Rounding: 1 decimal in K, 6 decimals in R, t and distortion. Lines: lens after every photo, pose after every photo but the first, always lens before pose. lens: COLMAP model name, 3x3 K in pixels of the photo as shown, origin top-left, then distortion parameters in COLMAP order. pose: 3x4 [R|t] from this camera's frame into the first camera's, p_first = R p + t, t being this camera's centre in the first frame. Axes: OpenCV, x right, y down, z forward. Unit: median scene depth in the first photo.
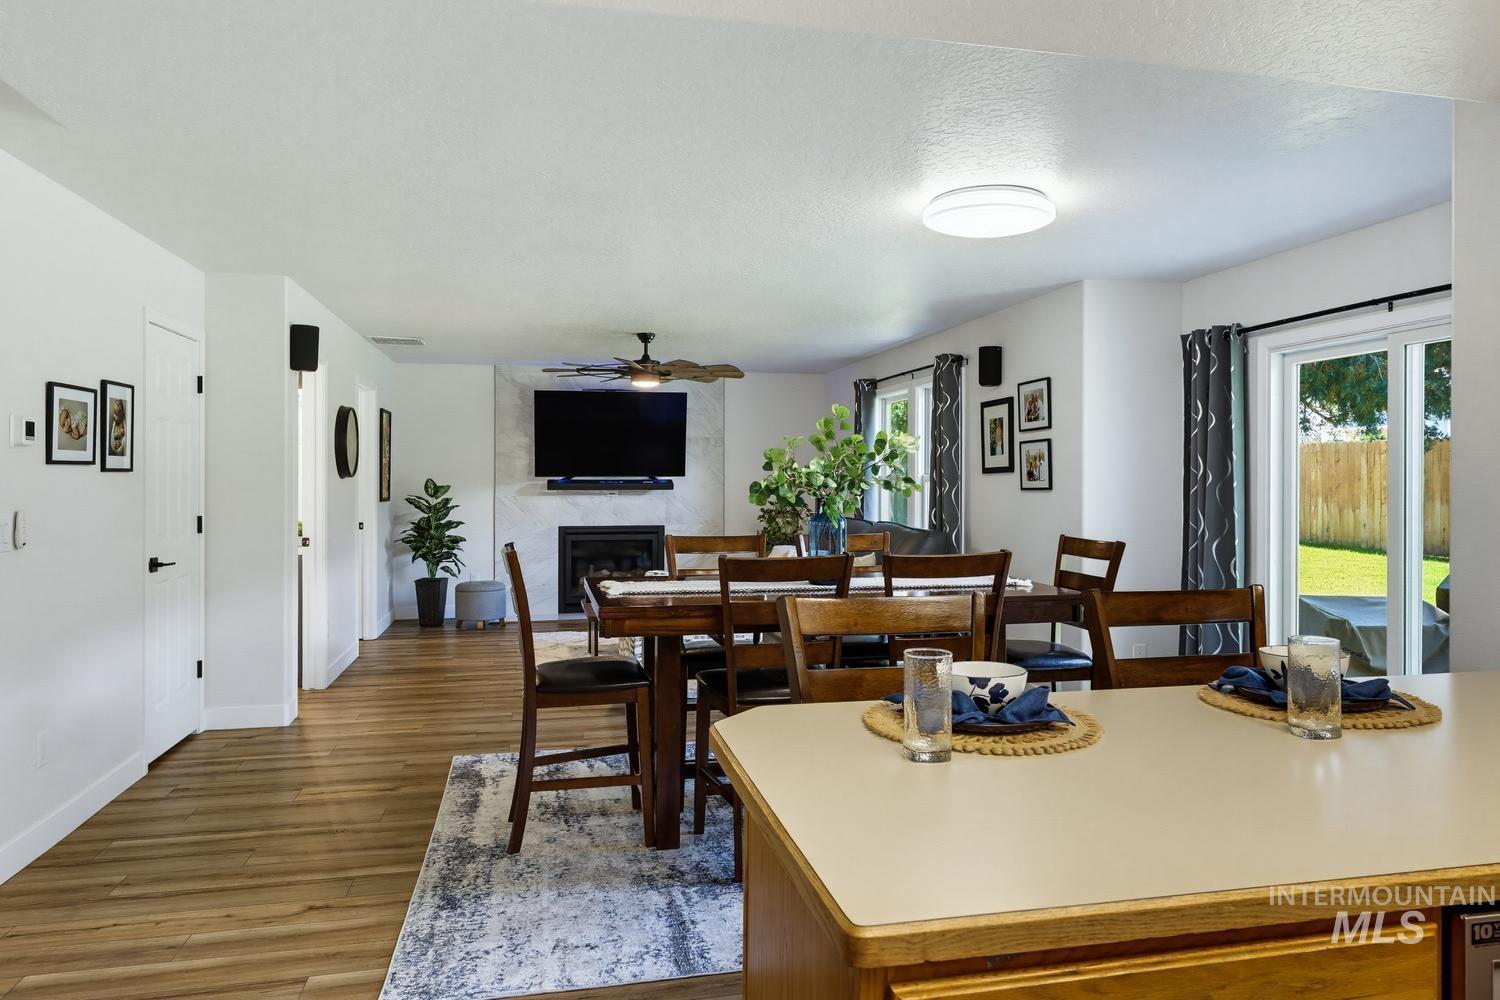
lens RADIAL K [[1007.4, 0, 772.0], [0, 1007.4, 483.6], [0, 0, 1]] dist [0.000615, 0.001762]
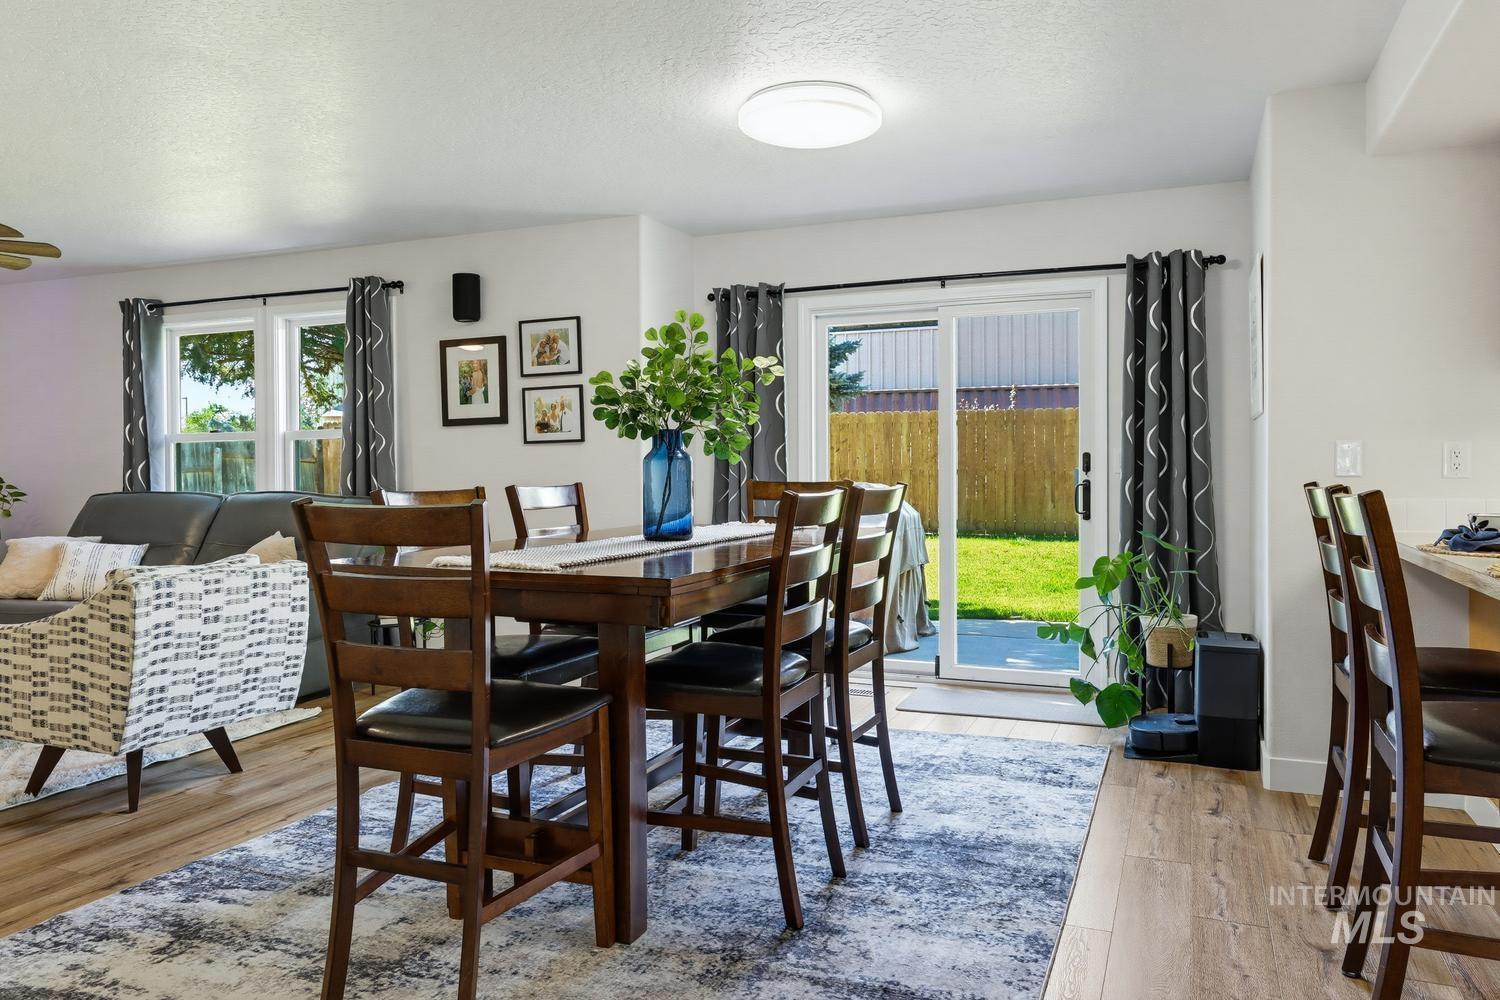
lens RADIAL K [[1032.7, 0, 765.2], [0, 1032.7, 478.8], [0, 0, 1]] dist [0.003349, -0.002069]
pose [[0.580670, -0.014794, 0.814005, -0.369577], [0.010315, 0.999888, 0.010814, 0.029981], [-0.814074, 0.002117, 0.580758, 0.319615]]
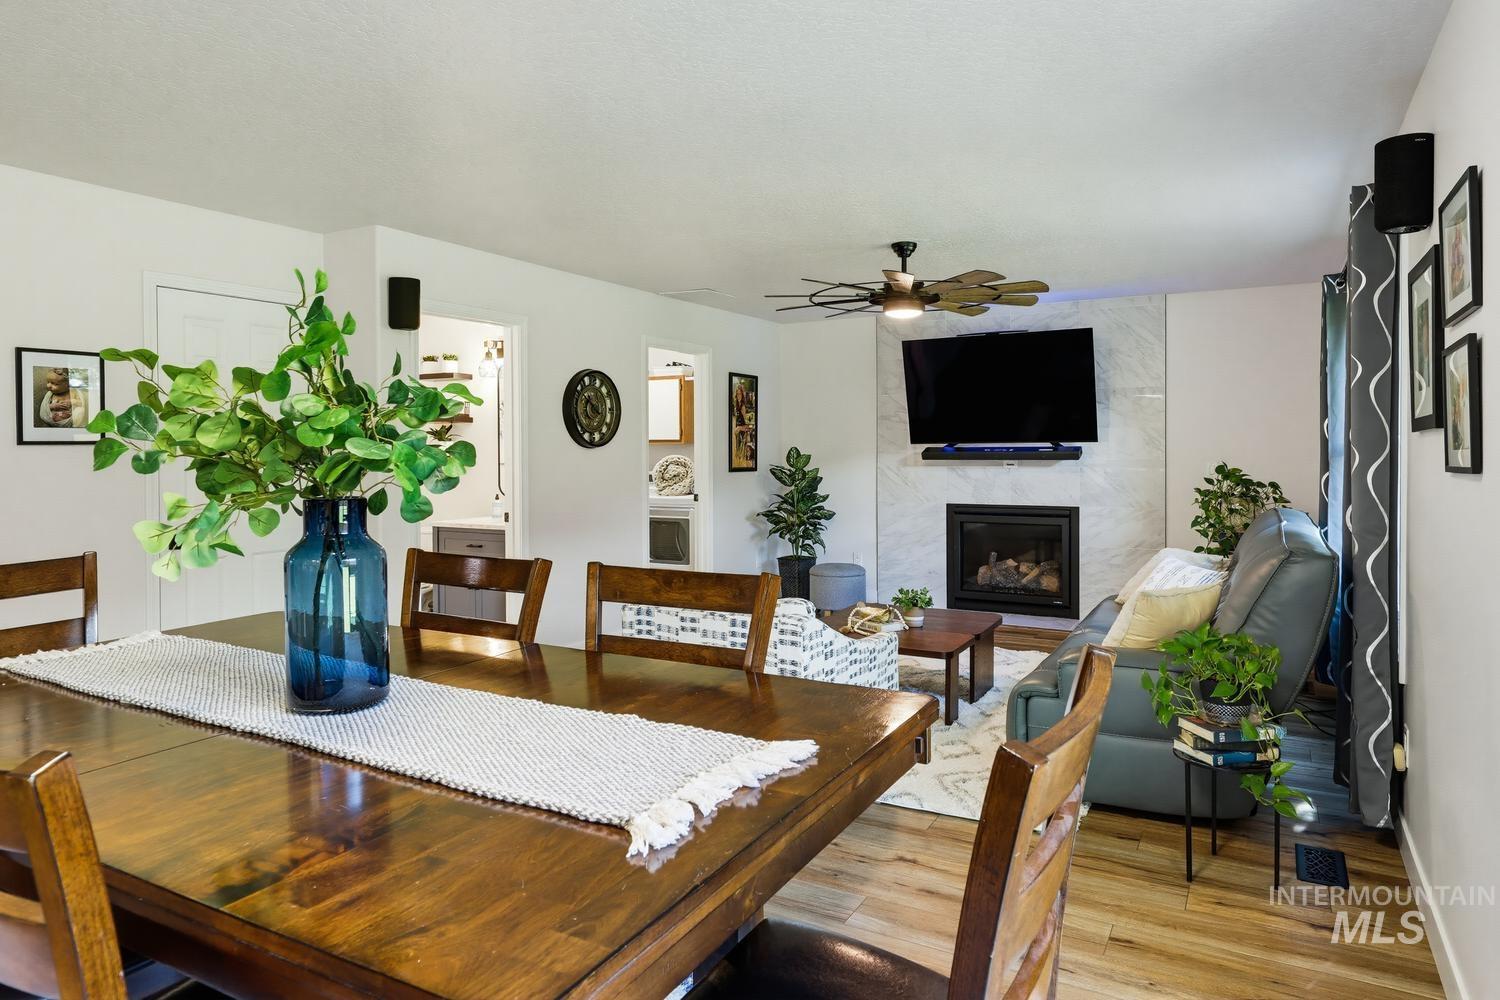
lens RADIAL K [[915.0, 0, 767.1], [0, 915.0, 459.7], [0, 0, 1]] dist [-0.002049, -0.000900]
pose [[0.745841, 0.003972, -0.666113, 0.294541], [0.003540, 0.999944, 0.009925, -0.002718], [0.666115, -0.009760, 0.745785, 0.562506]]
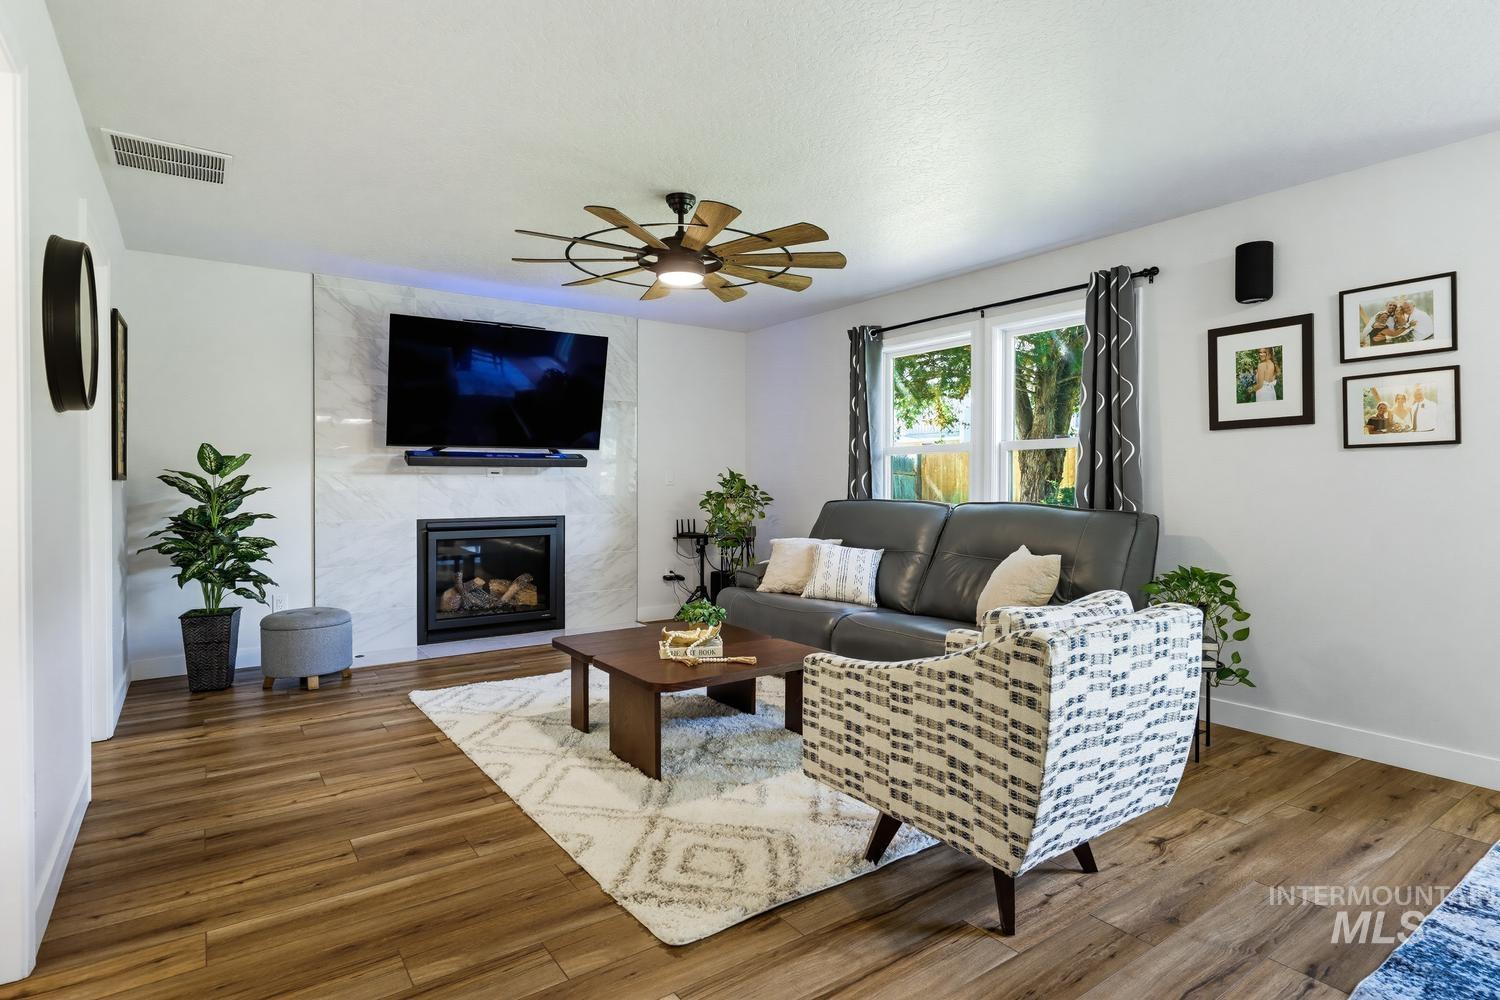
lens RADIAL K [[781.5, 0, 765.5], [0, 781.5, 490.9], [0, 0, 1]] dist [0.000326, -0.000305]
pose [[0.922517, -0.005982, 0.385911, -0.326142], [0.002424, 0.999950, 0.009706, 0.029778], [-0.385950, -0.008019, 0.922485, 0.681172]]
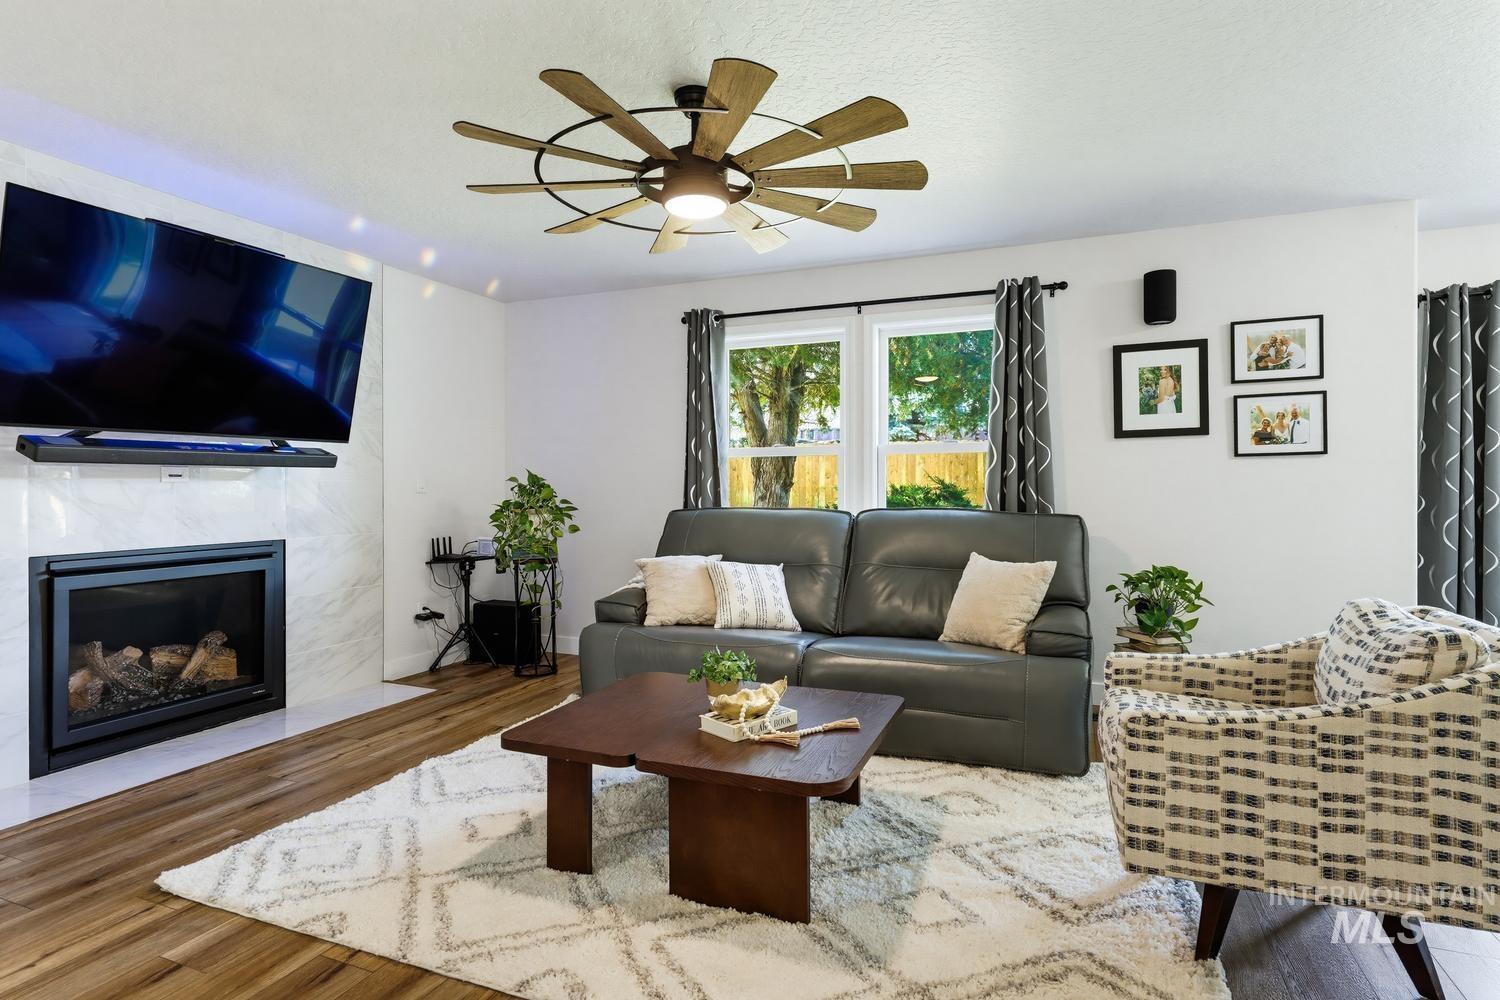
lens RADIAL K [[771.9, 0, 756.1], [0, 771.9, 488.5], [0, 0, 1]] dist [0.000688, -0.001004]
pose [[0.579847, -0.006661, 0.814698, -0.480914], [0.007505, 0.999968, 0.002835, 0.027724], [-0.814691, 0.004471, 0.579878, 0.980166]]
